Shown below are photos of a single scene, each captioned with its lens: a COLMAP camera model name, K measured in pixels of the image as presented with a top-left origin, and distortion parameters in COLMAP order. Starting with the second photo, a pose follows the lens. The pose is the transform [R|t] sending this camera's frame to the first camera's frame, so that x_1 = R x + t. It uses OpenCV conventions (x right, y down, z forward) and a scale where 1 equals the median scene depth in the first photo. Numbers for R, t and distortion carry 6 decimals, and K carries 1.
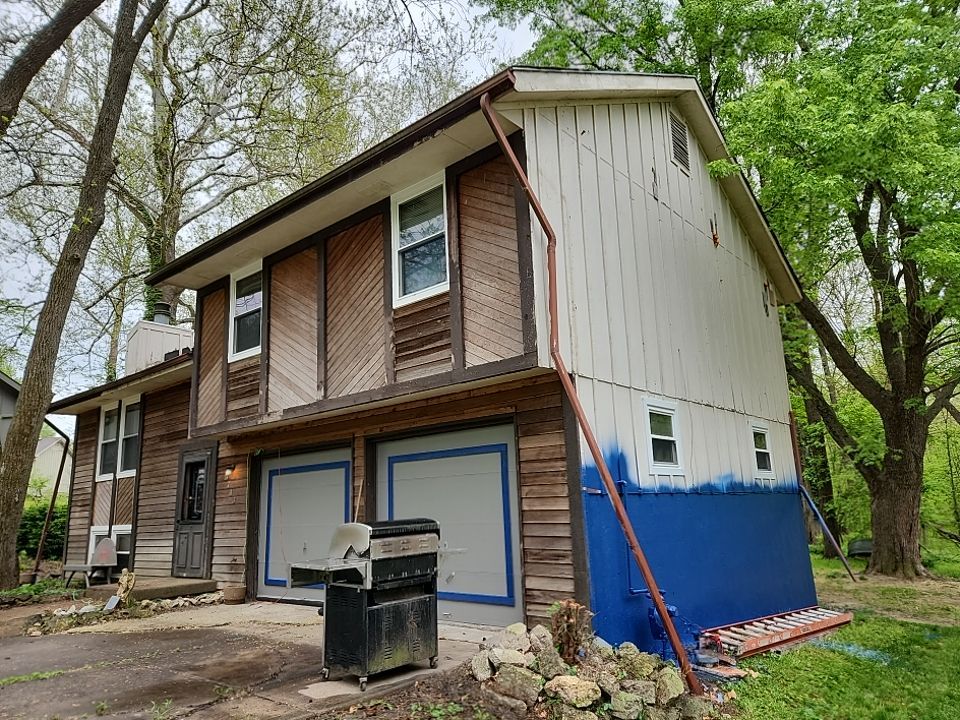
lens RADIAL K [[659.3, 0, 475.3], [0, 659.3, 373.1], [0, 0, 1]] dist [0.021818, -0.000324]
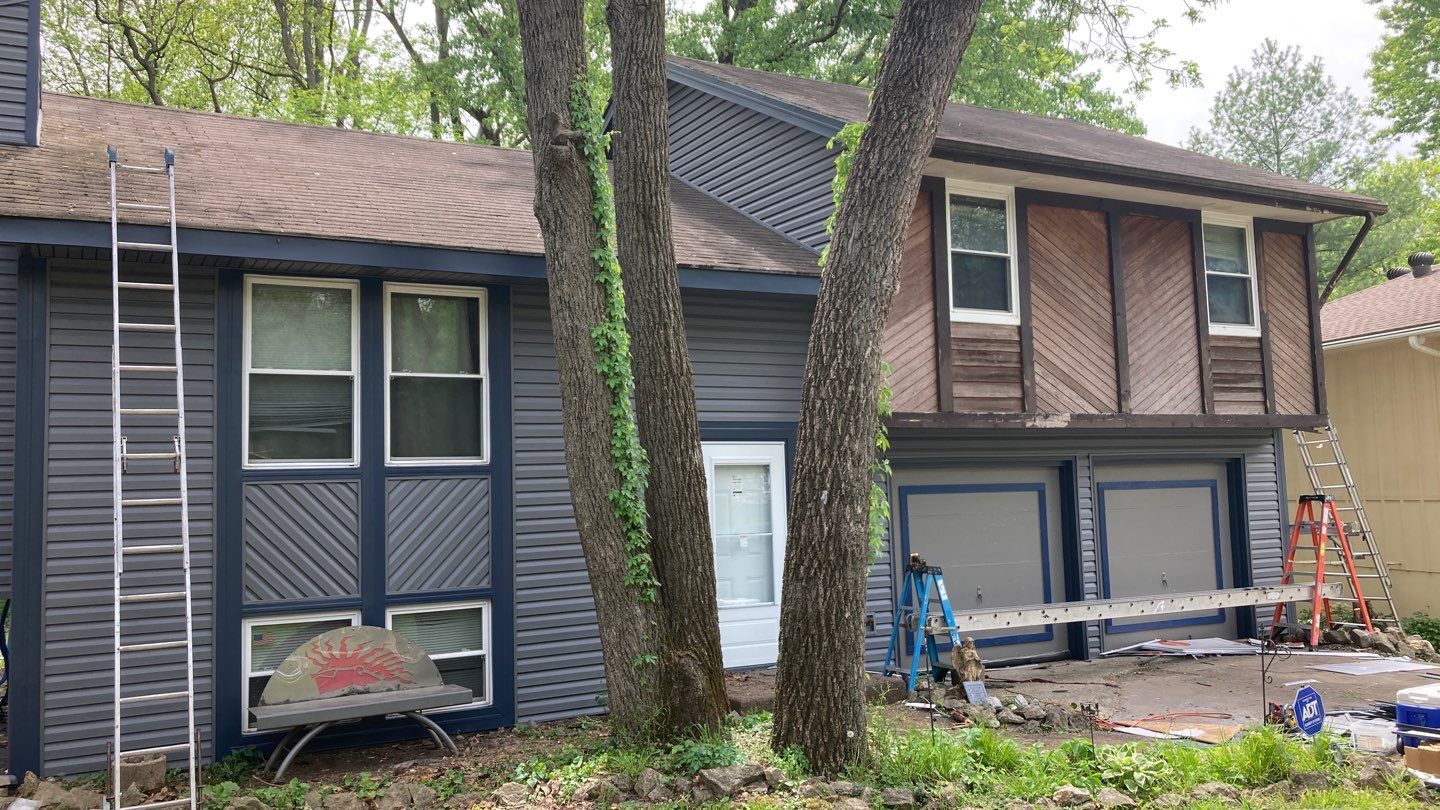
lens RADIAL K [[1202.7, 0, 720.0], [0, 1202.7, 405.0], [0, 0, 1]] dist [-0.007357, -0.013574]
pose [[0.351209, 0.088453, 0.932110, -1.746224], [-0.176983, 0.983852, -0.026678, 0.154510], [-0.919418, -0.155599, 0.361192, 0.873865]]
